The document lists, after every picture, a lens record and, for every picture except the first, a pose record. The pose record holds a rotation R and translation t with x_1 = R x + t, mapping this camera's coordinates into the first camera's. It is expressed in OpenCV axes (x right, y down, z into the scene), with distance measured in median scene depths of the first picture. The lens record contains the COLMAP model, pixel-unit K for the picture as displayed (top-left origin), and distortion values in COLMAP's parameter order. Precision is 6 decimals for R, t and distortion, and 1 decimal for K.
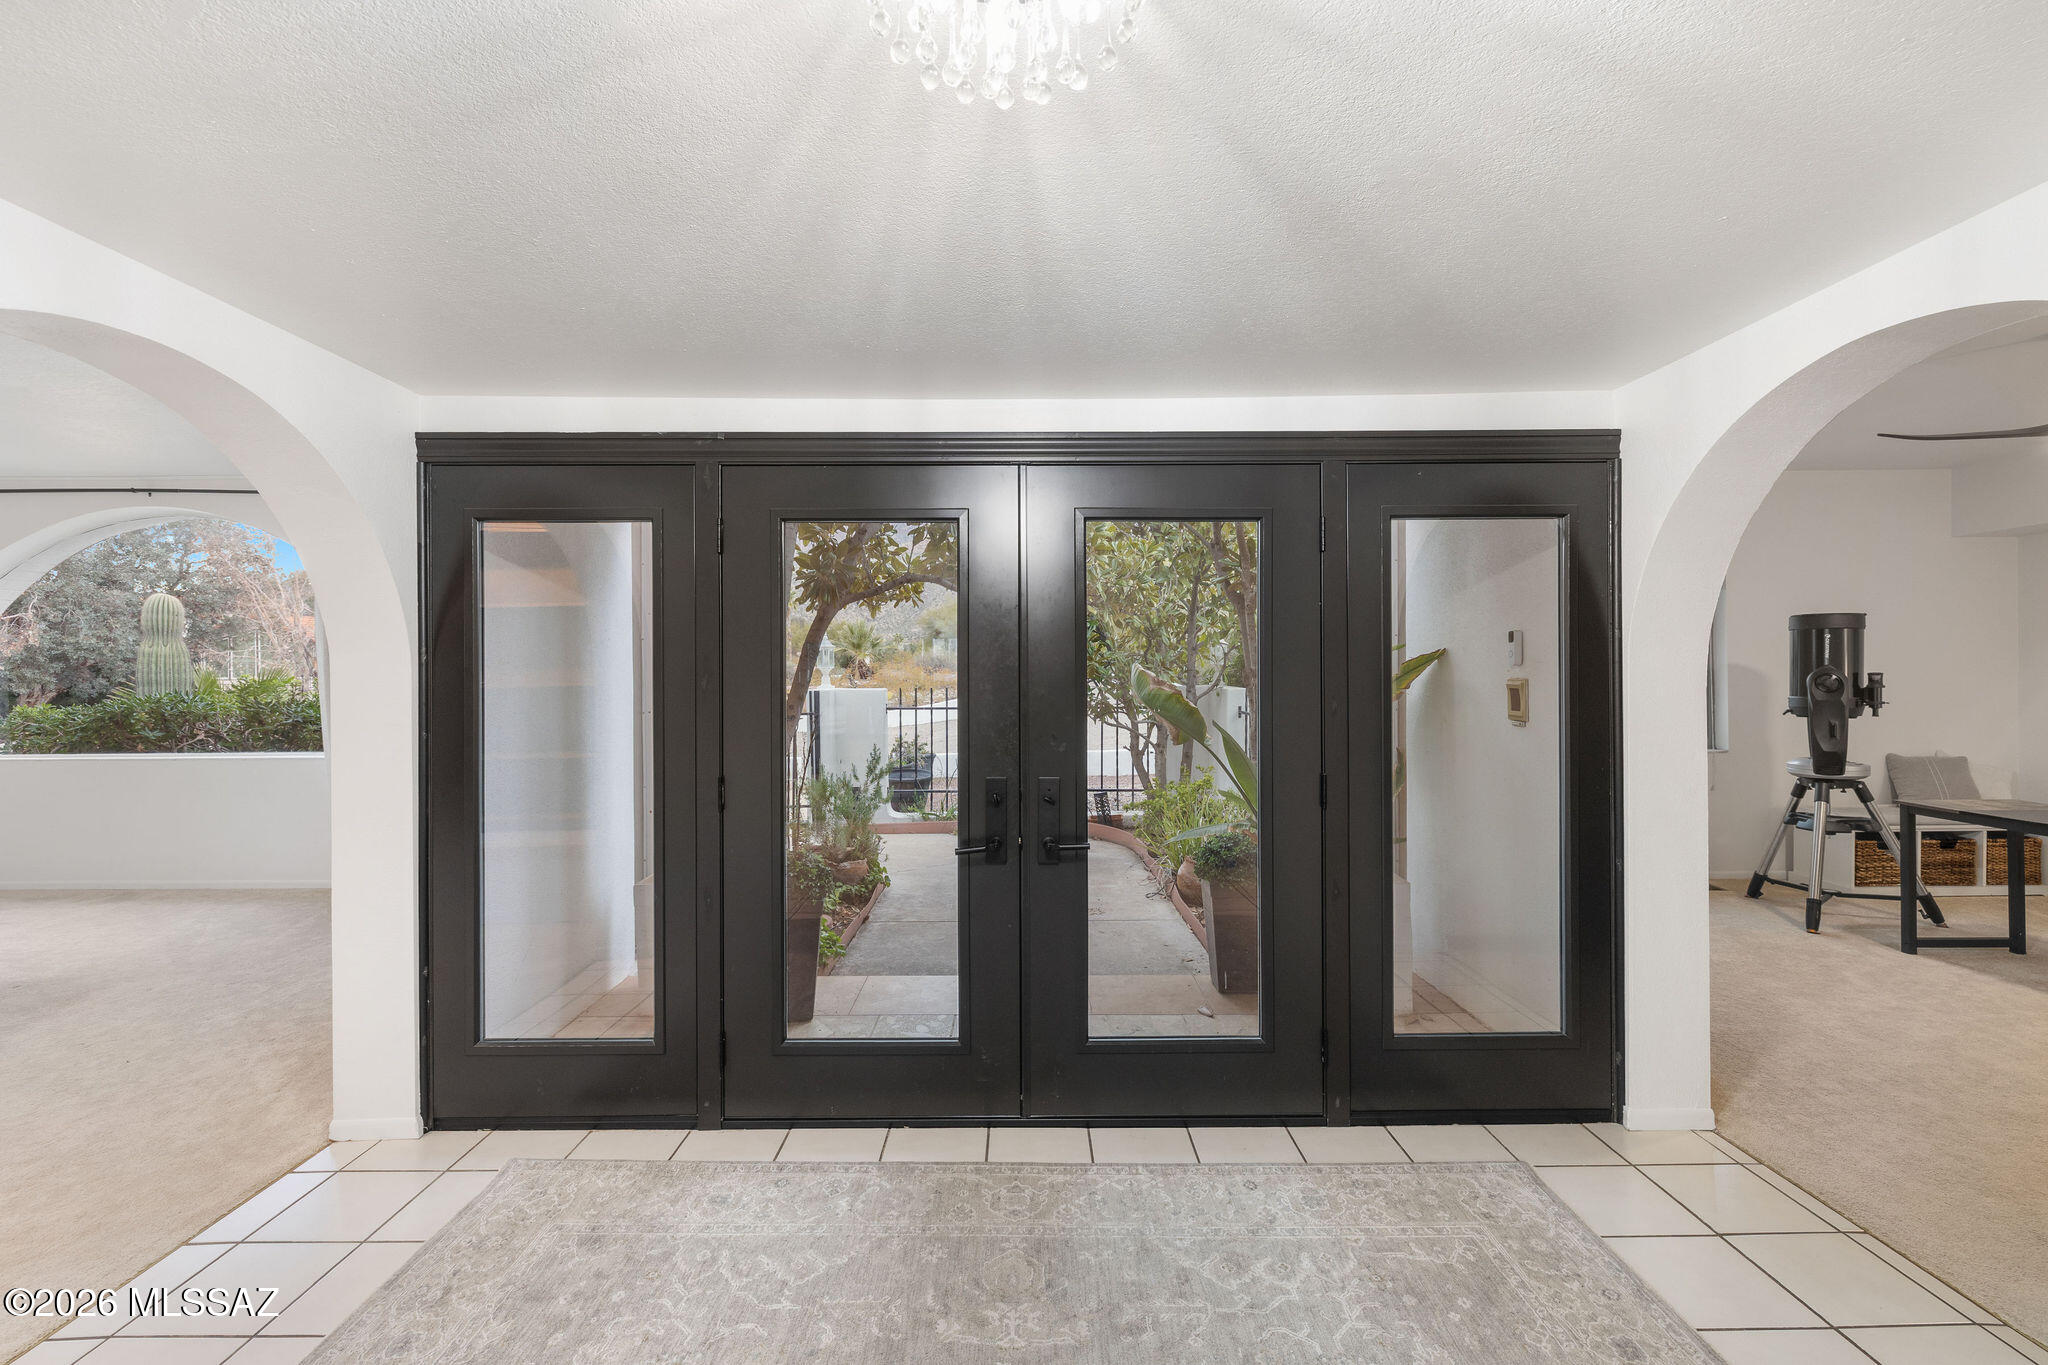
lens RADIAL K [[865.2, 0, 1025.2], [0, 865.2, 672.9], [0, 0, 1]] dist [0.002055, -0.000073]
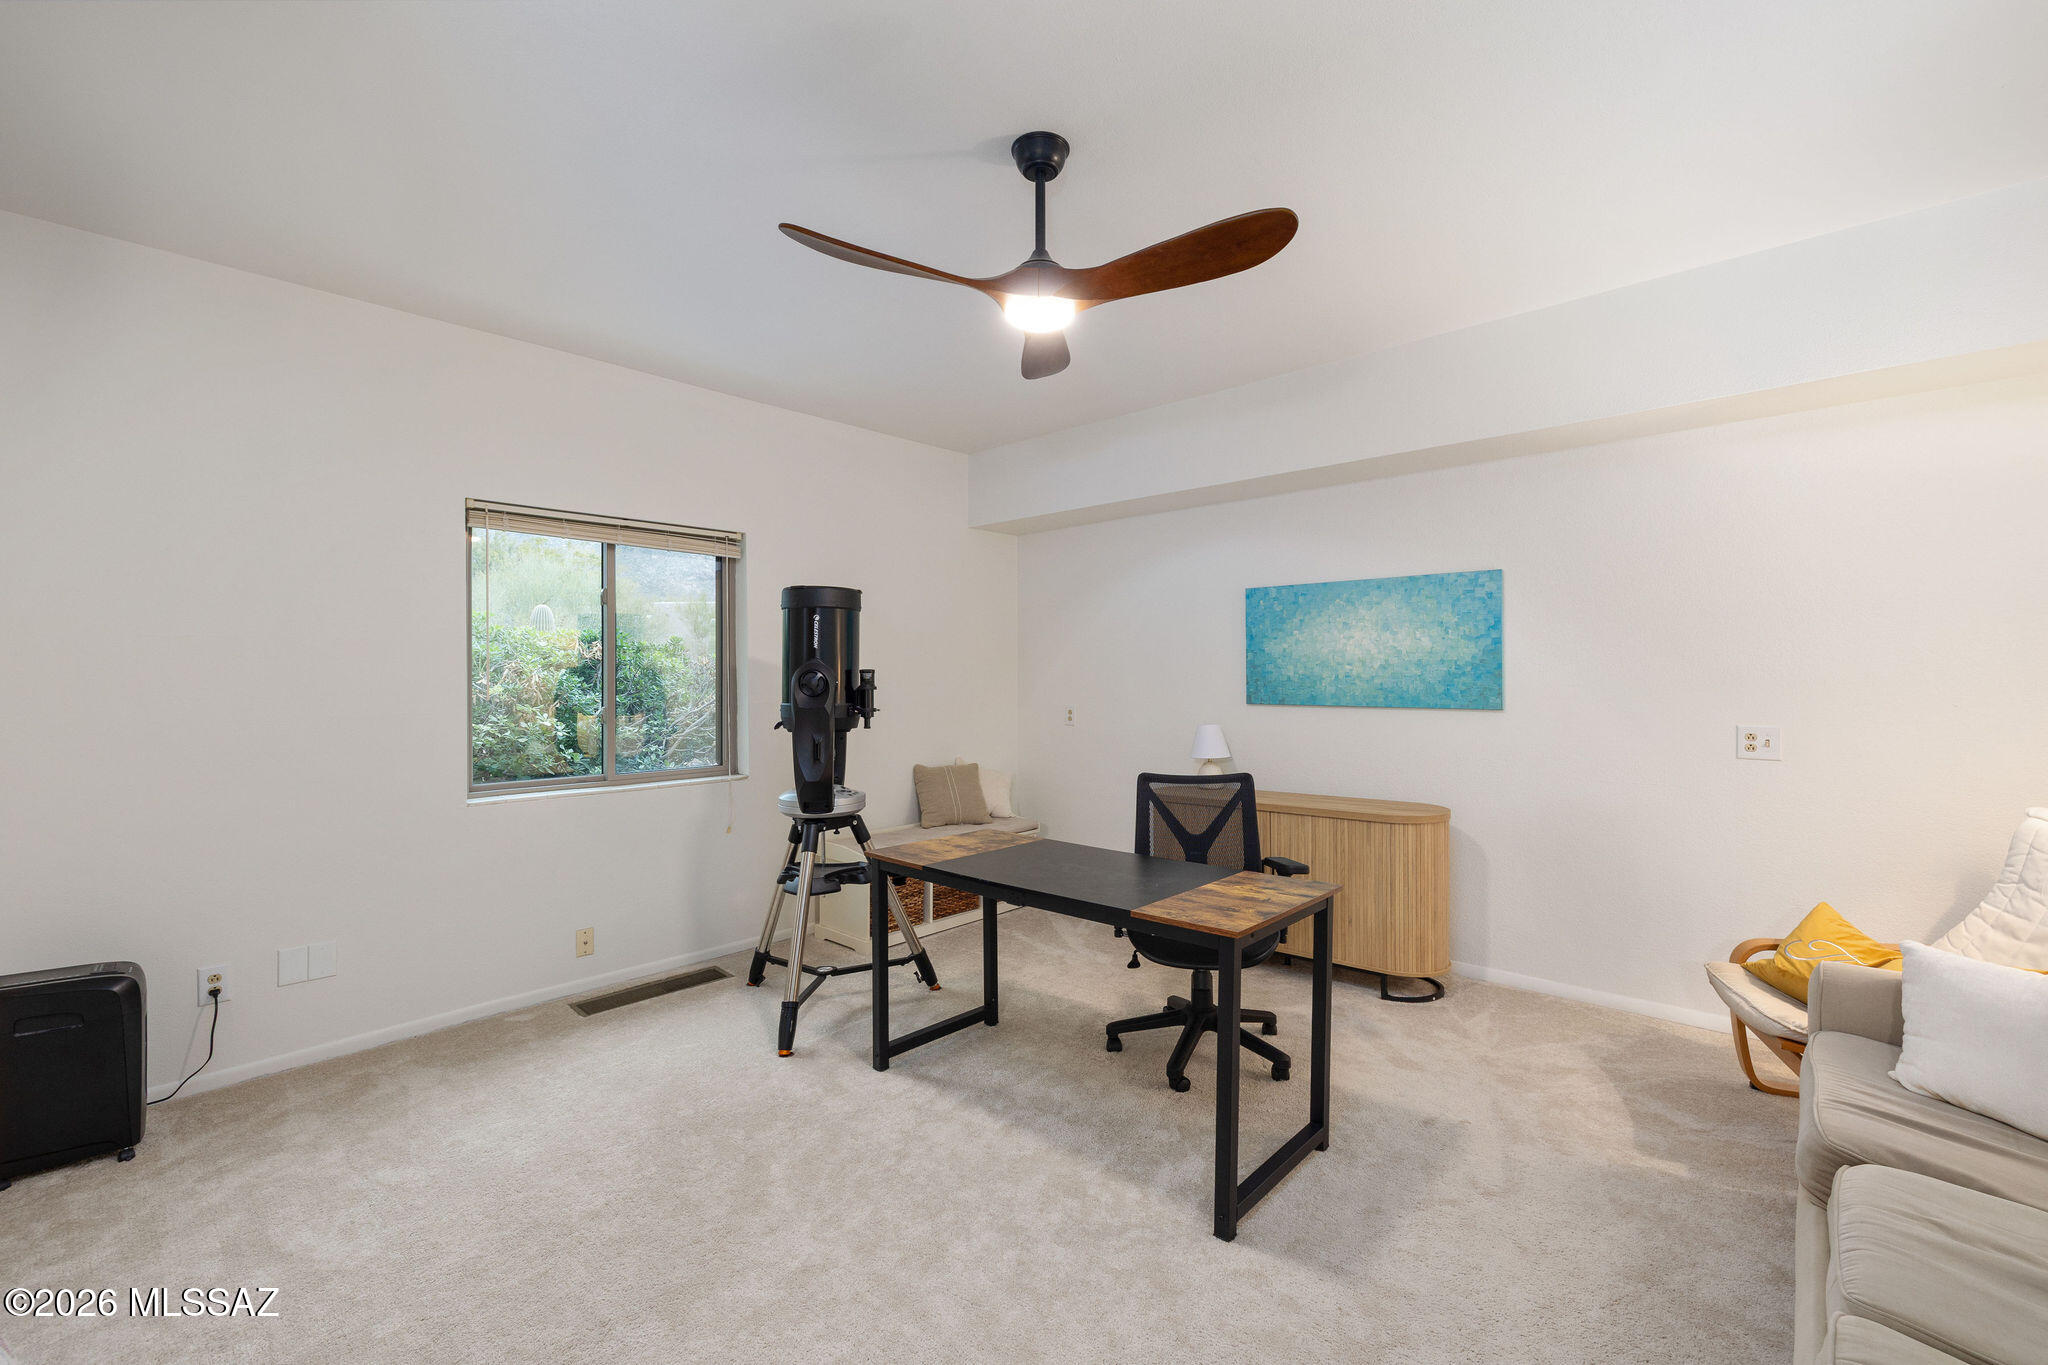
lens RADIAL K [[865.2, 0, 1023.7], [0, 865.2, 684.5], [0, 0, 1]] dist [0.002055, -0.000073]
pose [[0.678734, -0.000518, 0.734384, 0.518619], [0.000549, 1.000000, 0.000198, 0.012276], [-0.734384, 0.000269, 0.678734, 0.392135]]
